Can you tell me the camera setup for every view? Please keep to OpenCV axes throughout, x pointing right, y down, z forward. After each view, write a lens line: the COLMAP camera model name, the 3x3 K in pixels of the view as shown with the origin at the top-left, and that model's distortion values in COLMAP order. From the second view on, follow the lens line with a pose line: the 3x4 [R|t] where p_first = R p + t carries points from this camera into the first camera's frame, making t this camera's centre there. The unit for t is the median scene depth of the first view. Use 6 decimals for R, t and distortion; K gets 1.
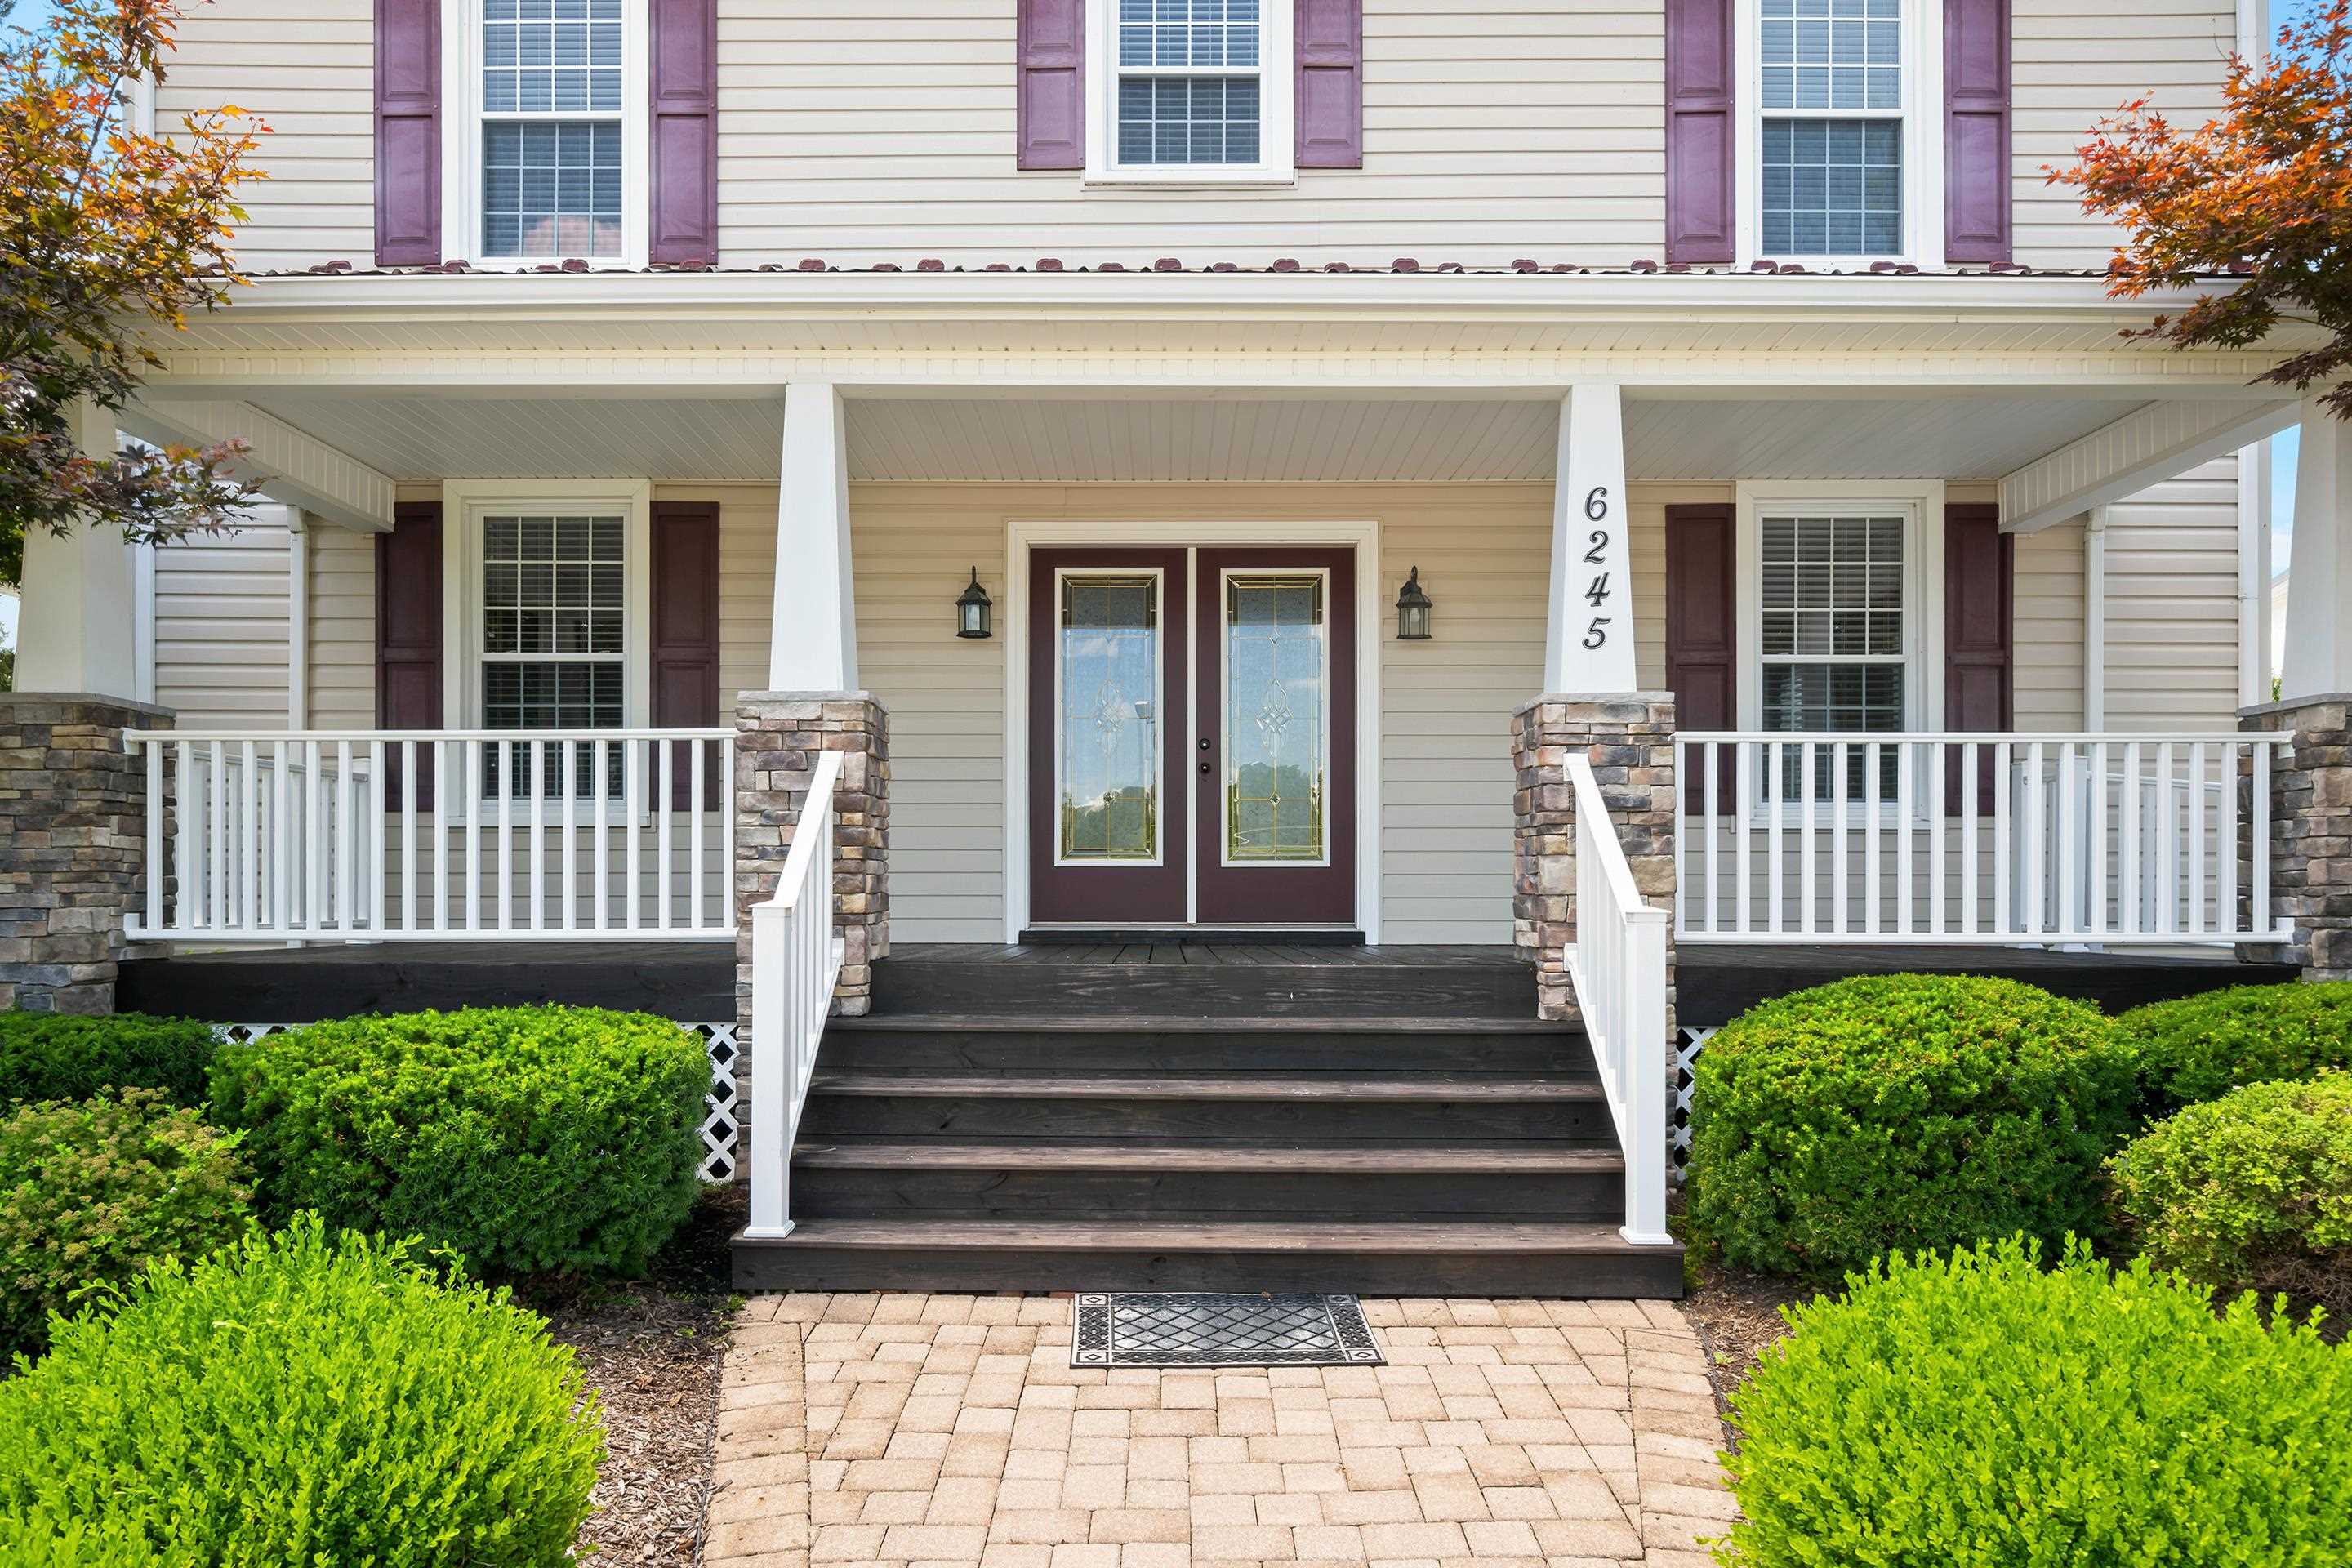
lens RADIAL K [[1500.4, 0, 1135.7], [0, 1500.4, 889.1], [0, 0, 1]] dist [0.003122, 0.001023]
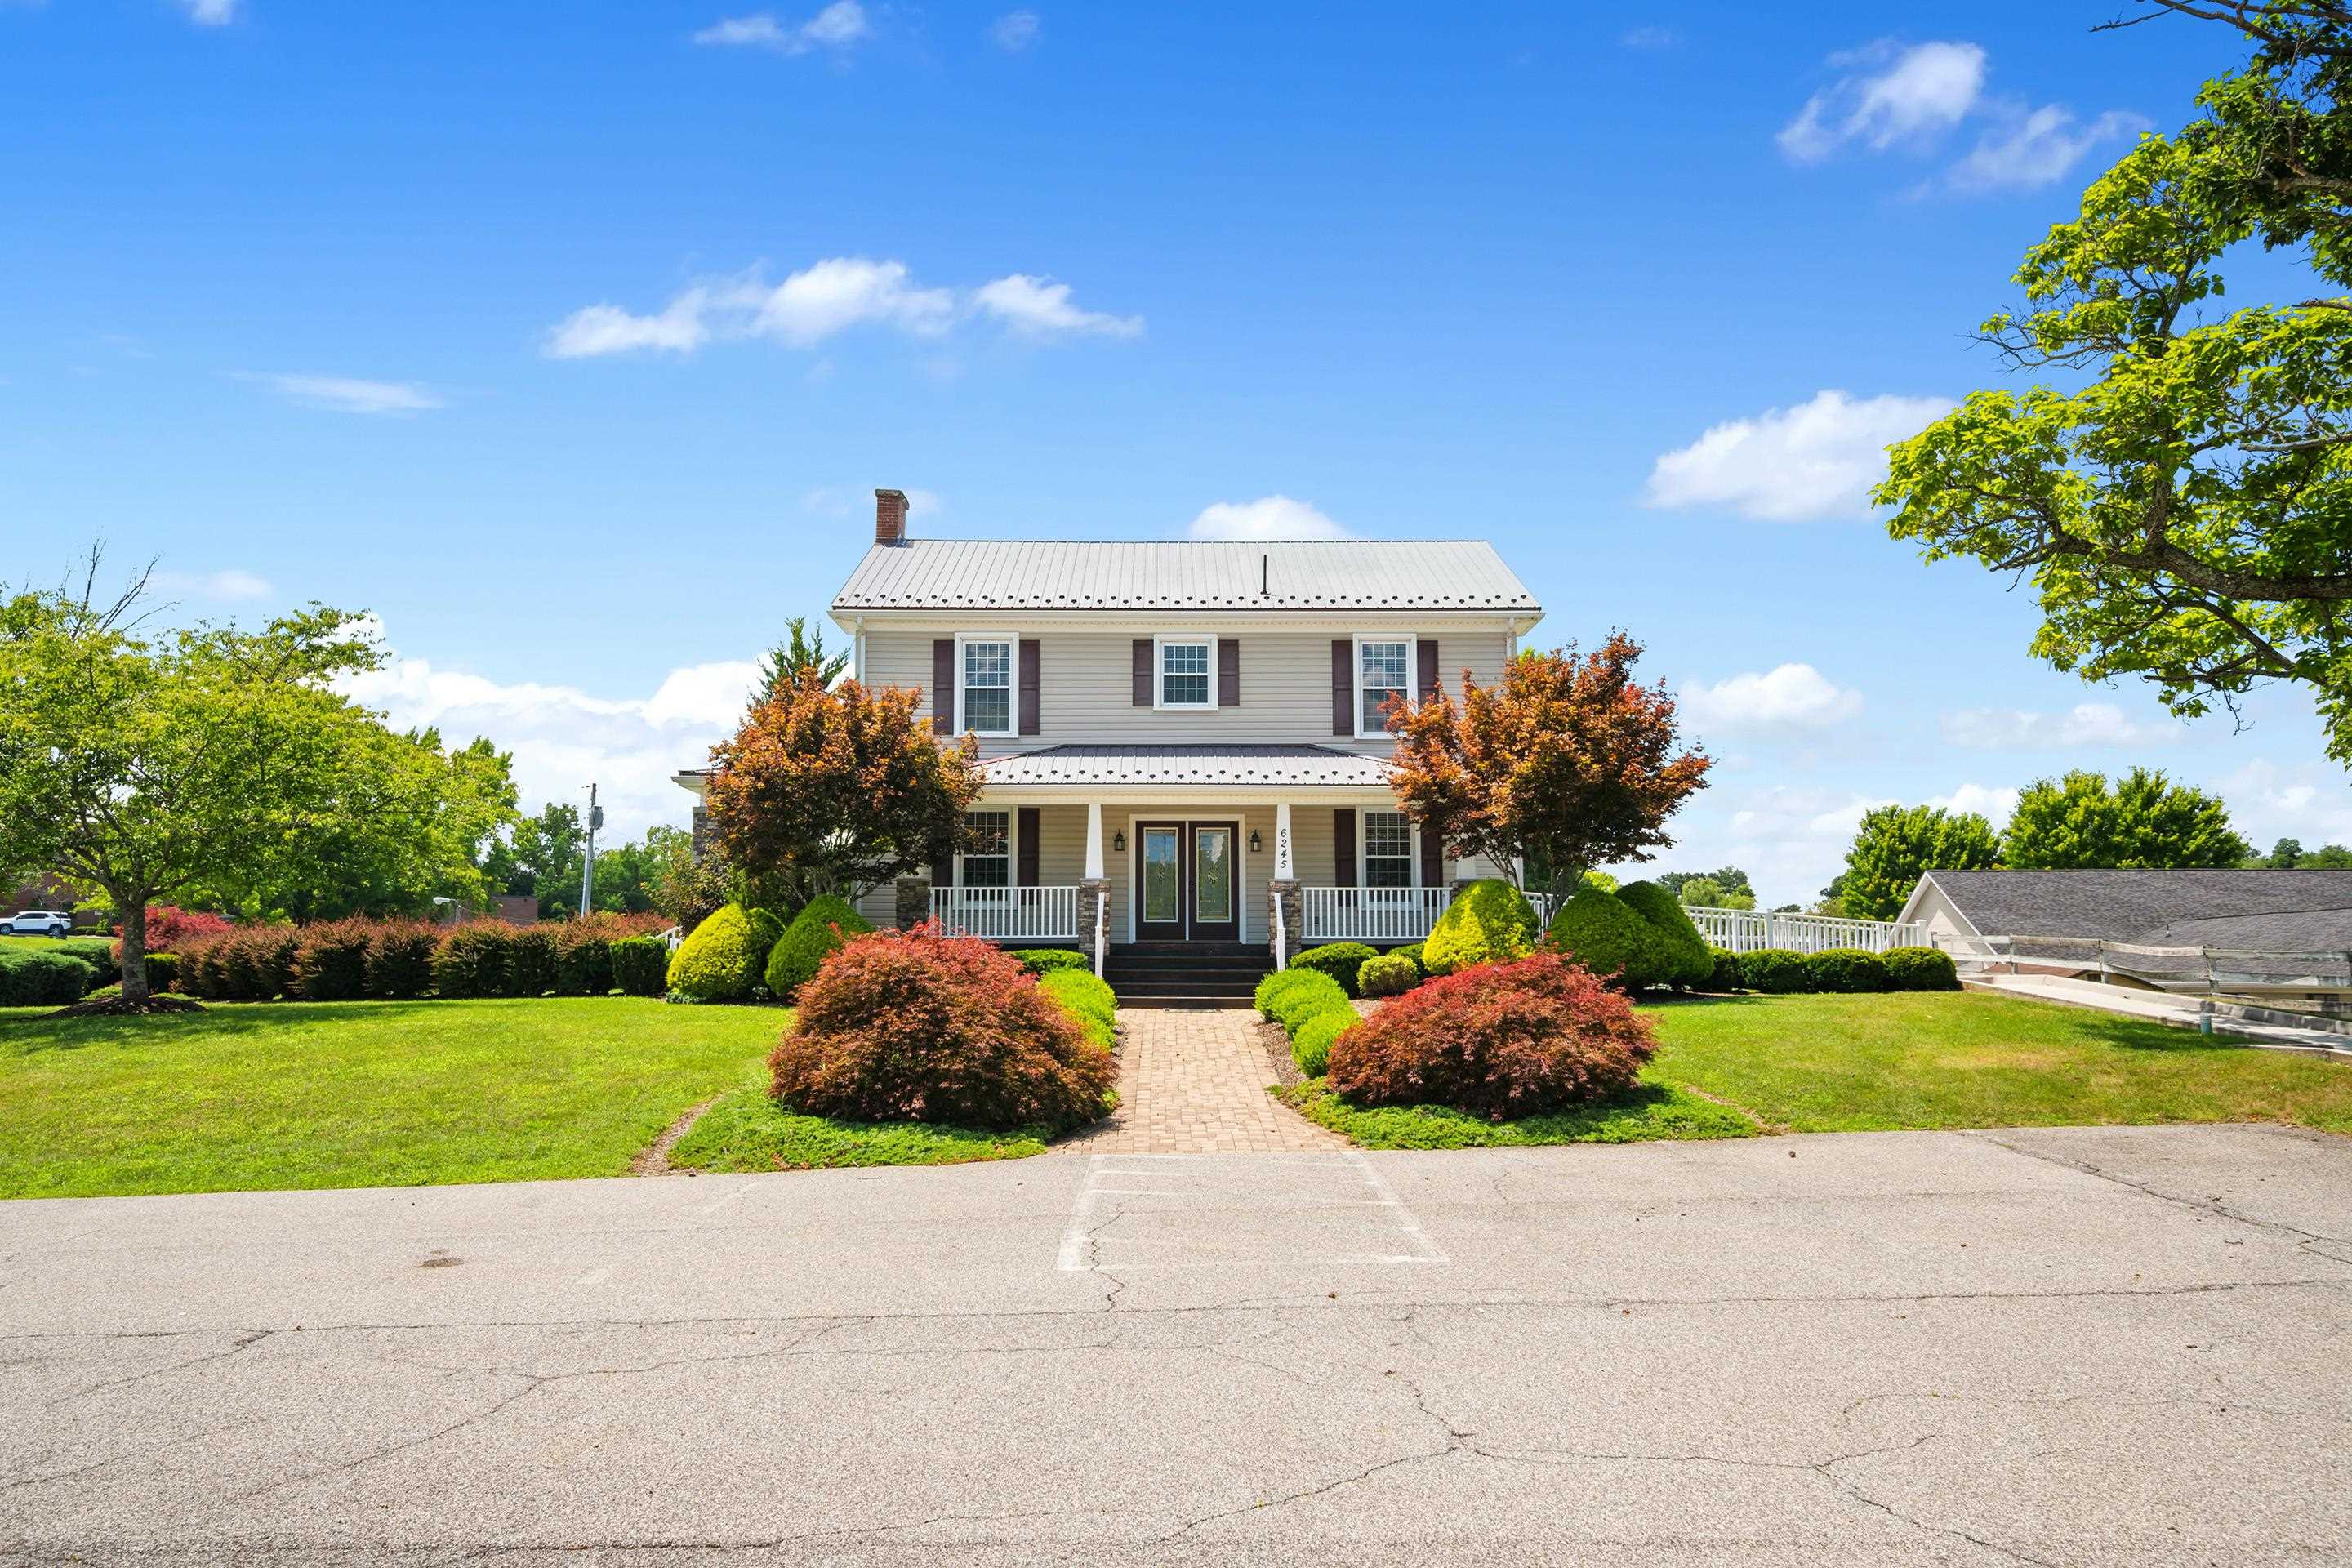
lens RADIAL K [[1777.8, 0, 1105.9], [0, 1777.8, 782.1], [0, 0, 1]] dist [0.002625, 0.000026]
pose [[0.999922, -0.000177, -0.012486, -0.088926], [-0.001164, 0.994219, -0.107363, 0.095393], [0.012433, 0.107370, 0.994141, -2.797798]]
